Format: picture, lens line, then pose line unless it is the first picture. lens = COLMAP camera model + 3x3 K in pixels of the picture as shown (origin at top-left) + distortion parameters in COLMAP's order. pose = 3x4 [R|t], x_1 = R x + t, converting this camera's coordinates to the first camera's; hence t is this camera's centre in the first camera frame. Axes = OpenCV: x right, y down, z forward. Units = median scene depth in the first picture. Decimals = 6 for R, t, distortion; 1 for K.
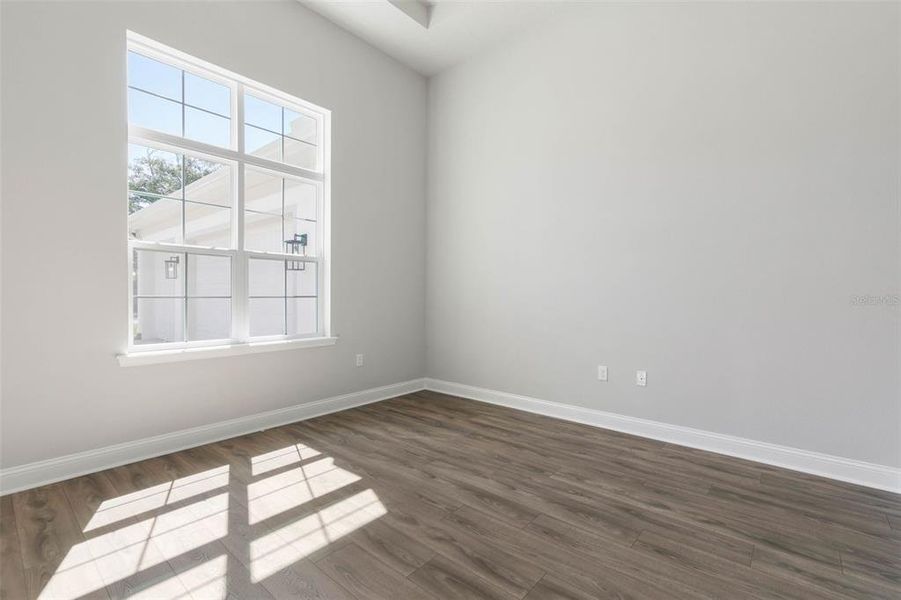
lens RADIAL K [[404.2, 0, 452.7], [0, 404.2, 296.5], [0, 0, 1]] dist [0.004125, -0.001070]
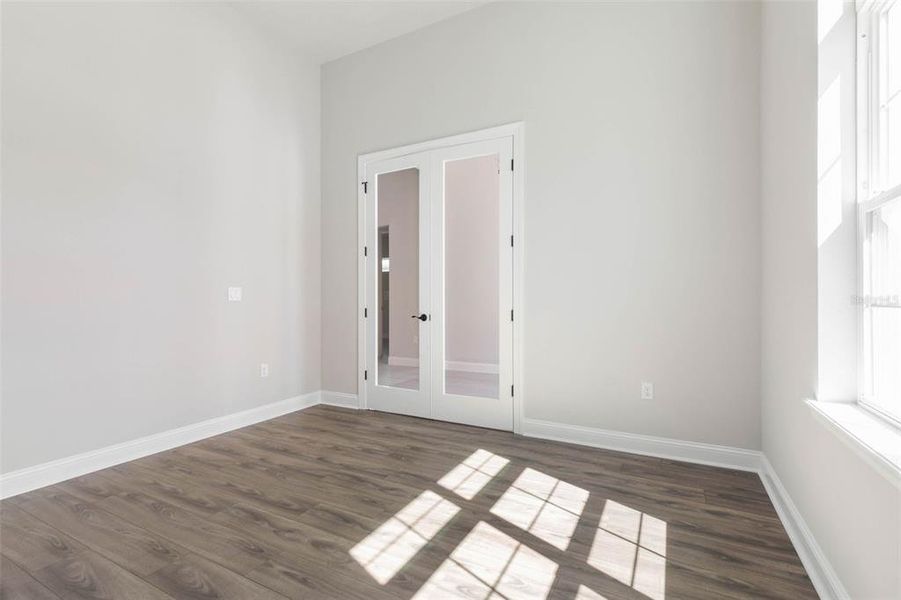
lens RADIAL K [[404.2, 0, 451.5], [0, 404.2, 300.1], [0, 0, 1]] dist [0.004125, -0.001070]
pose [[-0.974597, -0.004325, -0.223923, -0.183170], [-0.005099, 0.999983, 0.002882, -0.003025], [0.223906, 0.003951, -0.974603, 1.904117]]
